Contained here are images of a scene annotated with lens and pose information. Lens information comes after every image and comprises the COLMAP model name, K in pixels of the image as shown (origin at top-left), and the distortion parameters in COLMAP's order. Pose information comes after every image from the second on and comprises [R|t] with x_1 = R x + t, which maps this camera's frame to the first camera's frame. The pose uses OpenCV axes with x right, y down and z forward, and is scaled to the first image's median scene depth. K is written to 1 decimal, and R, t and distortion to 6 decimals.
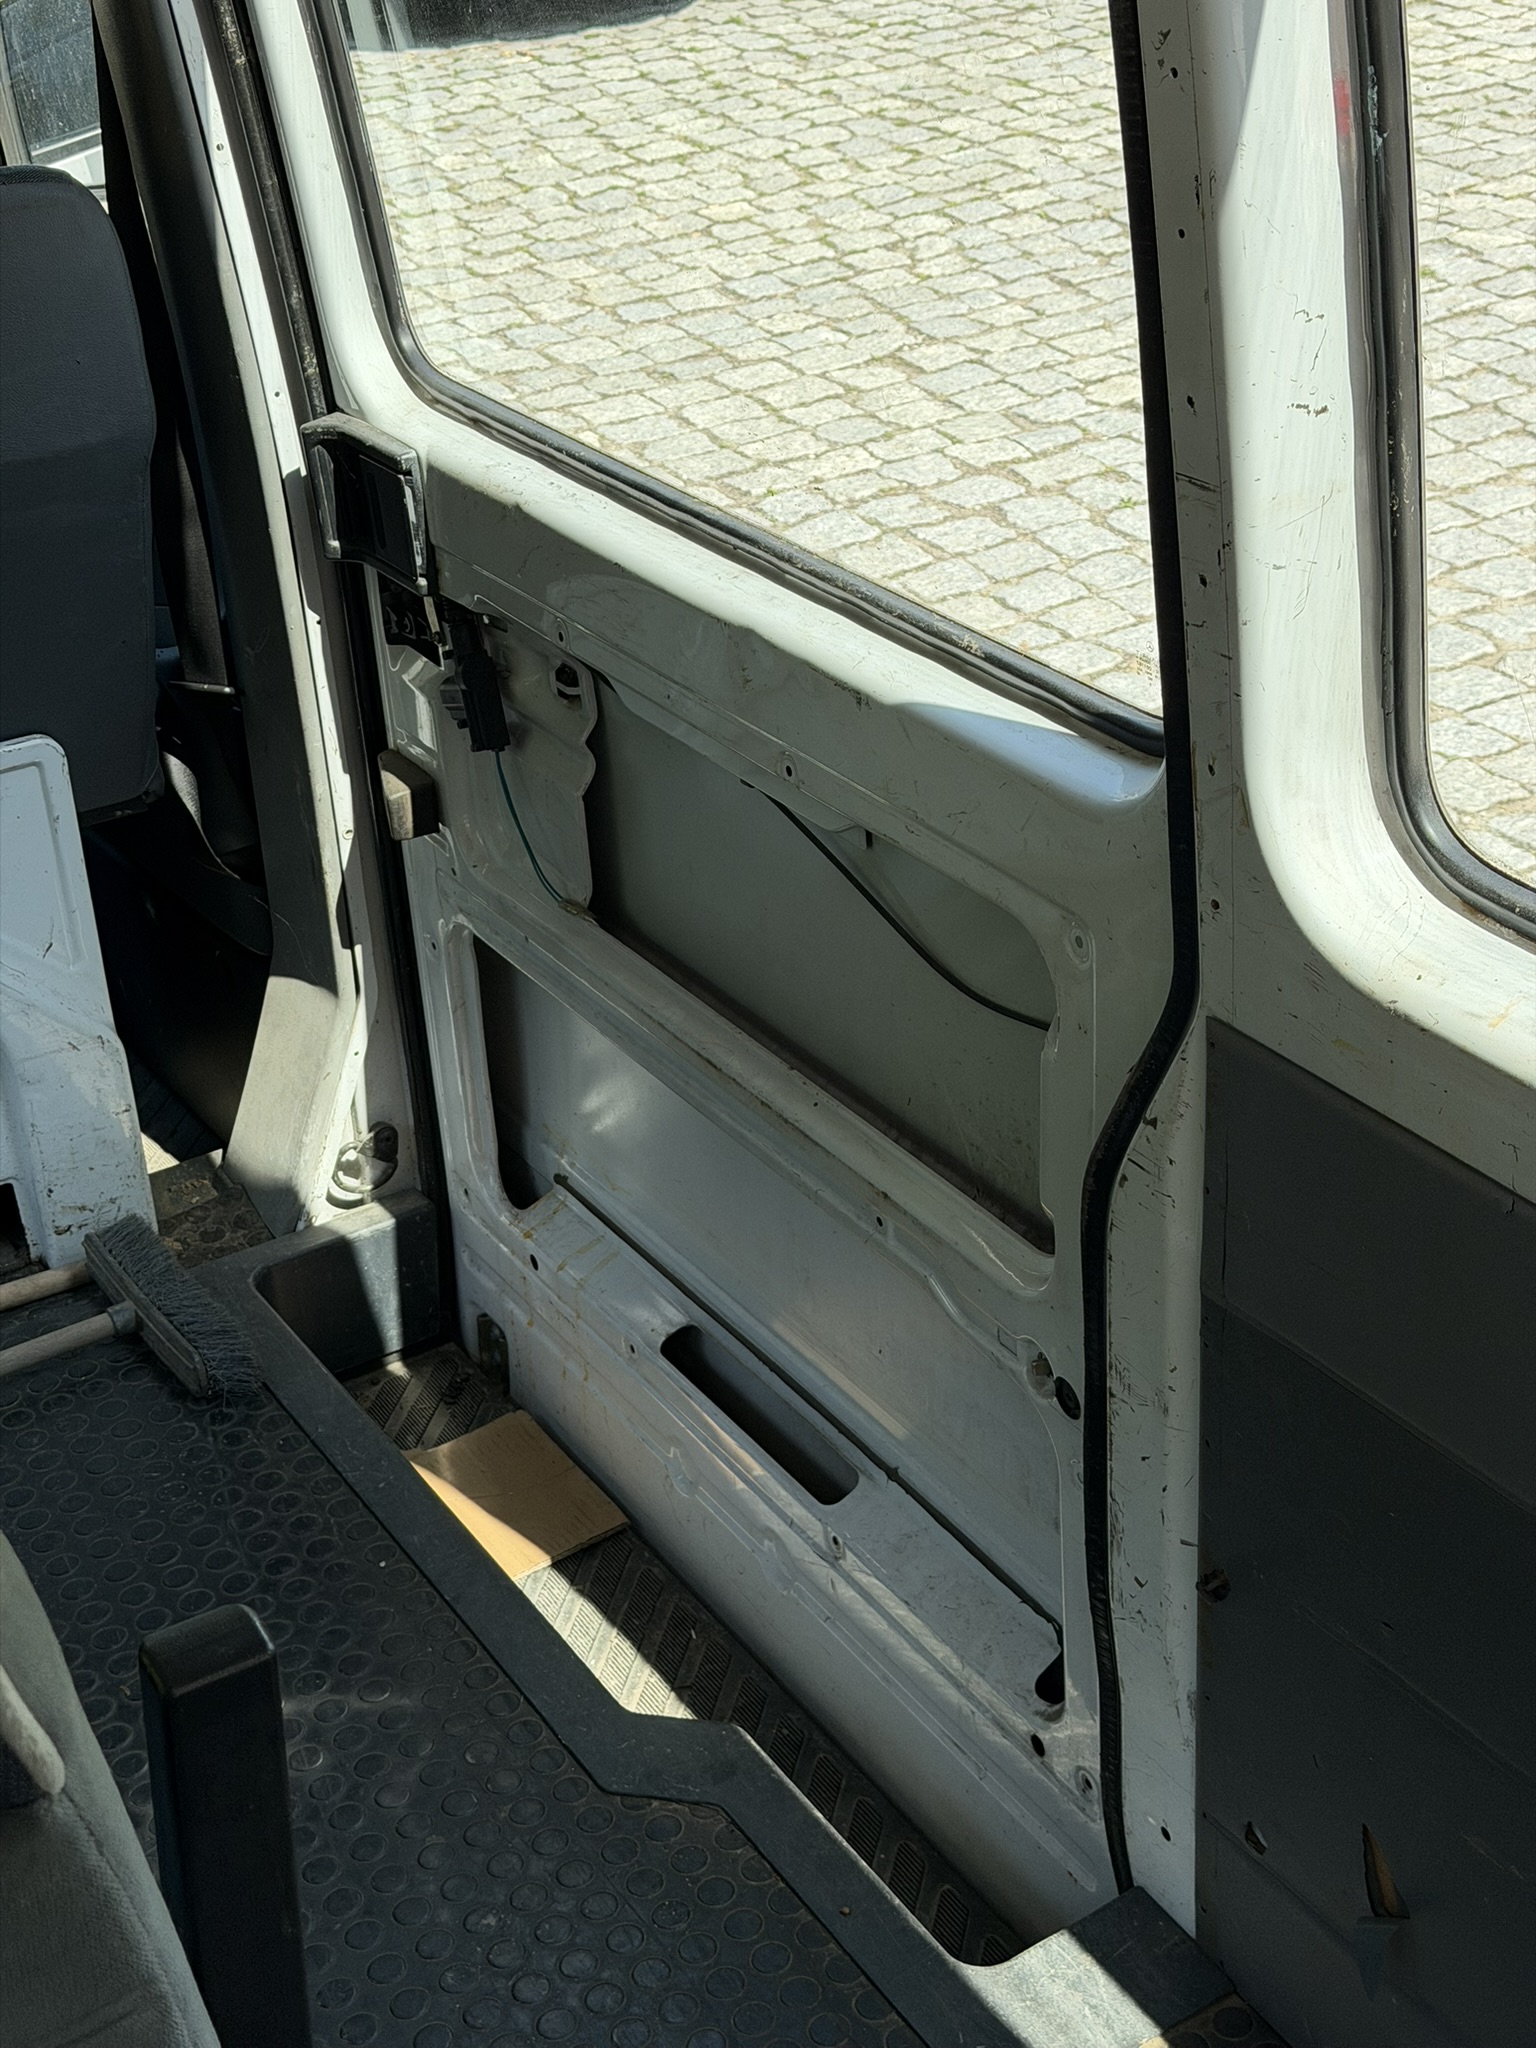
lens RADIAL K [[2843.0, 0, 759.2], [0, 2843.0, 1057.4], [0, 0, 1]] dist [0.196404, -0.417562]
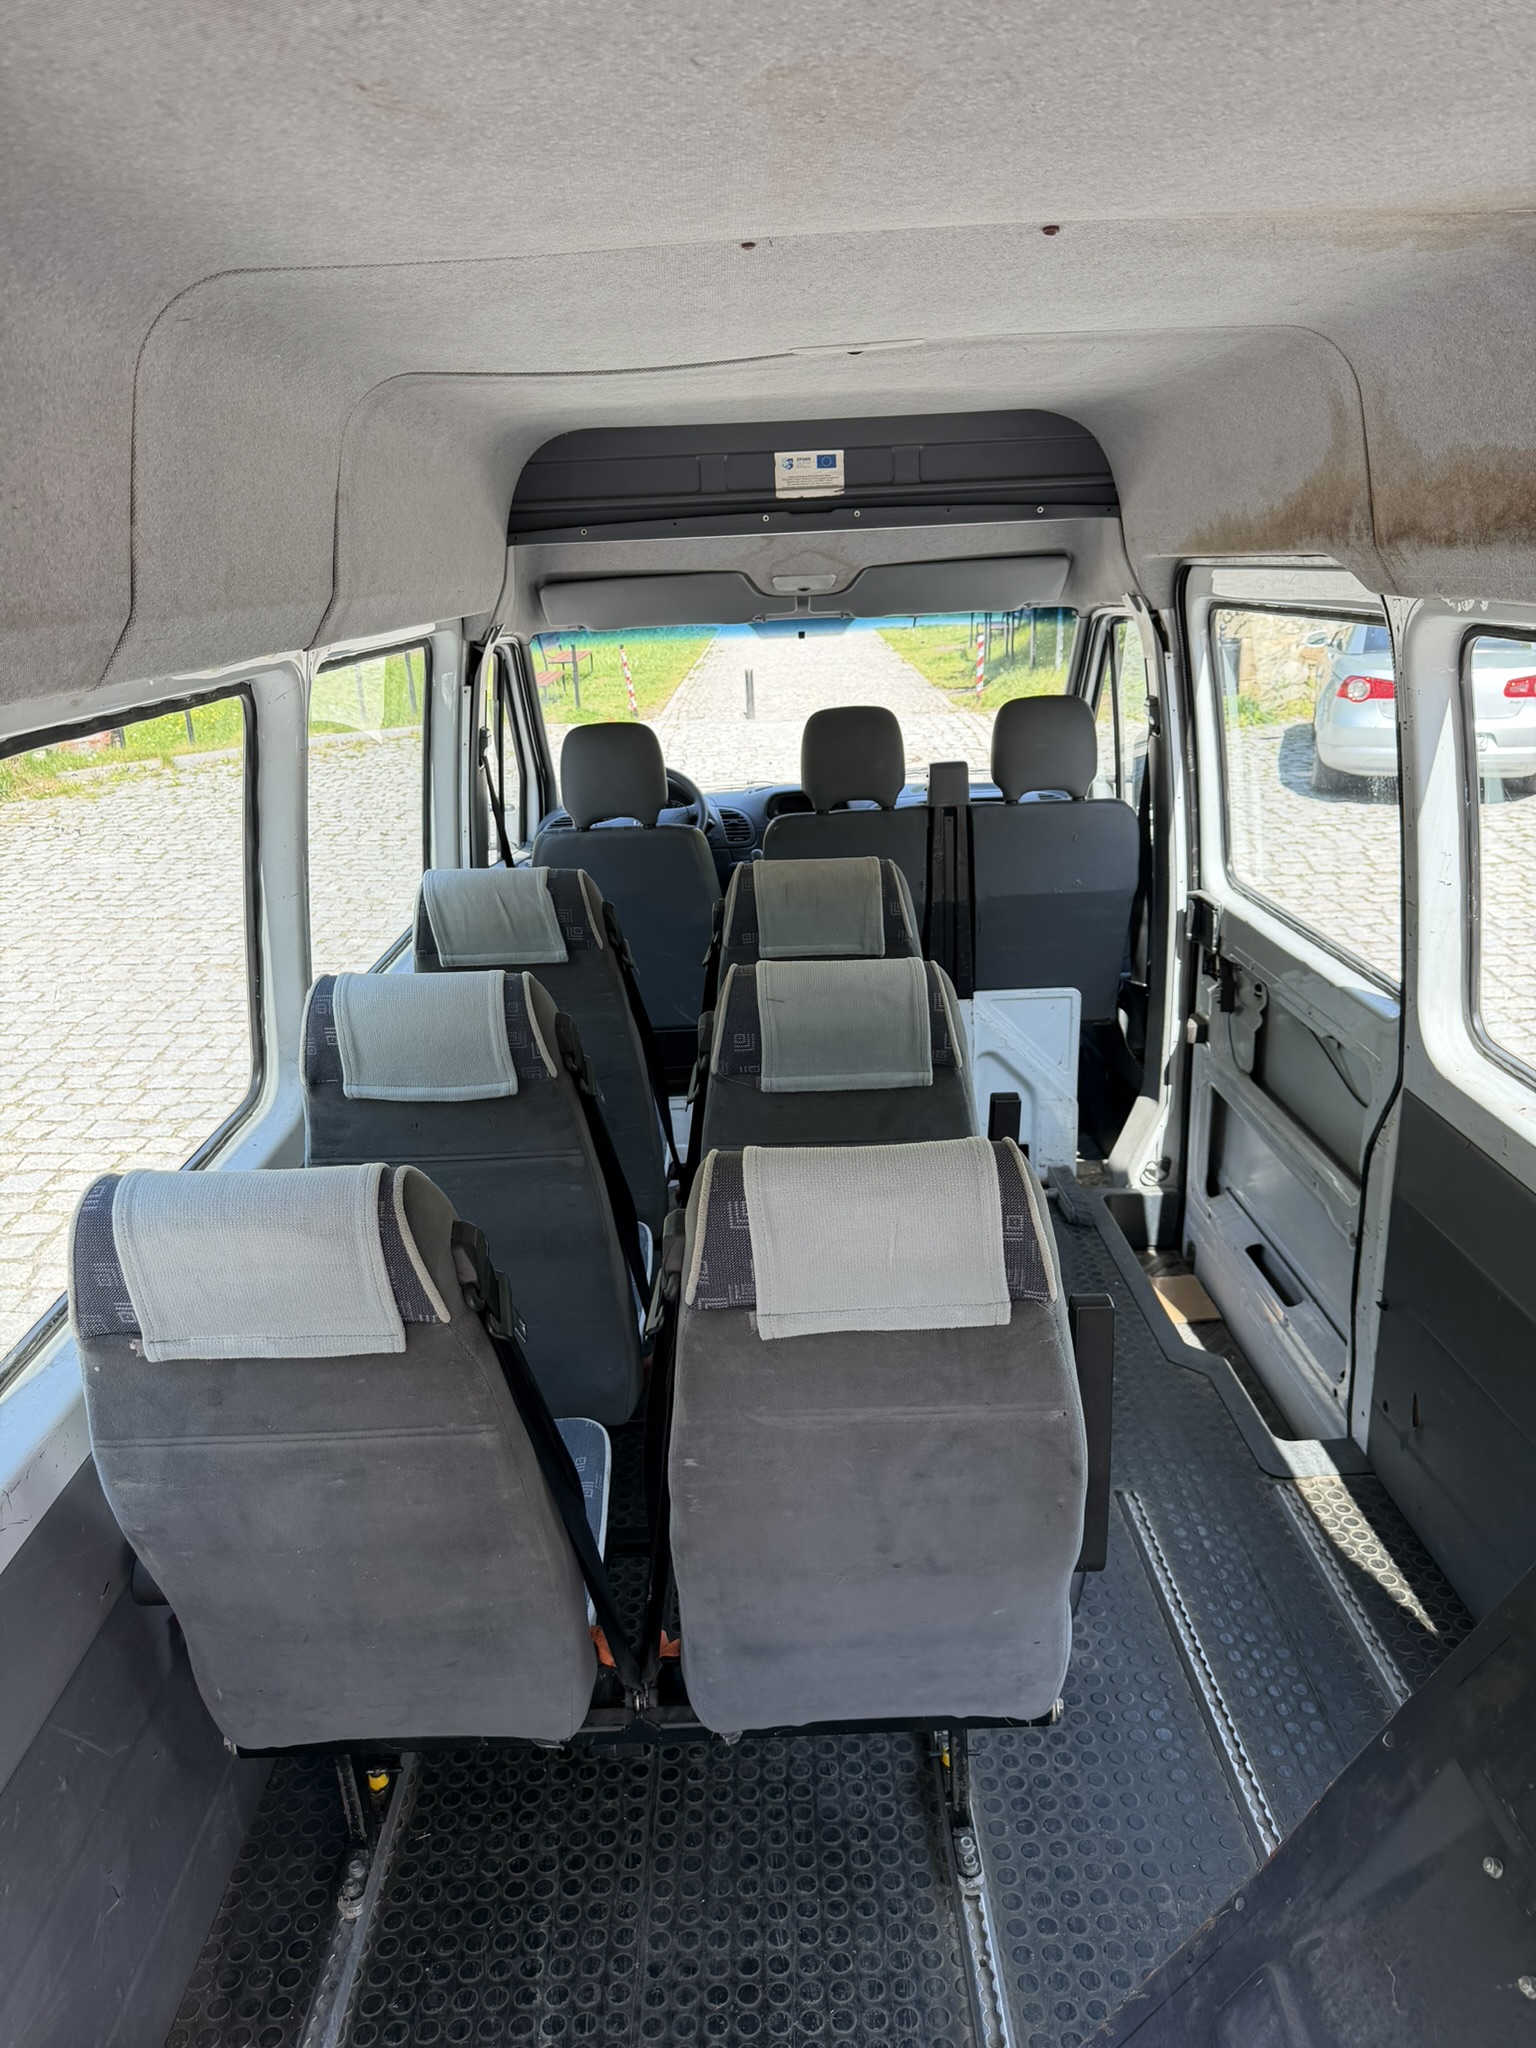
lens RADIAL K [[1436.5, 0, 768.0], [0, 1436.5, 1024.0], [0, 0, 1]] dist [-0.074051, -0.001968]
pose [[0.859991, 0.166634, -0.482338, 0.175821], [-0.246021, 0.963473, -0.105795, 0.144778], [0.447090, 0.209648, 0.869573, -0.342228]]
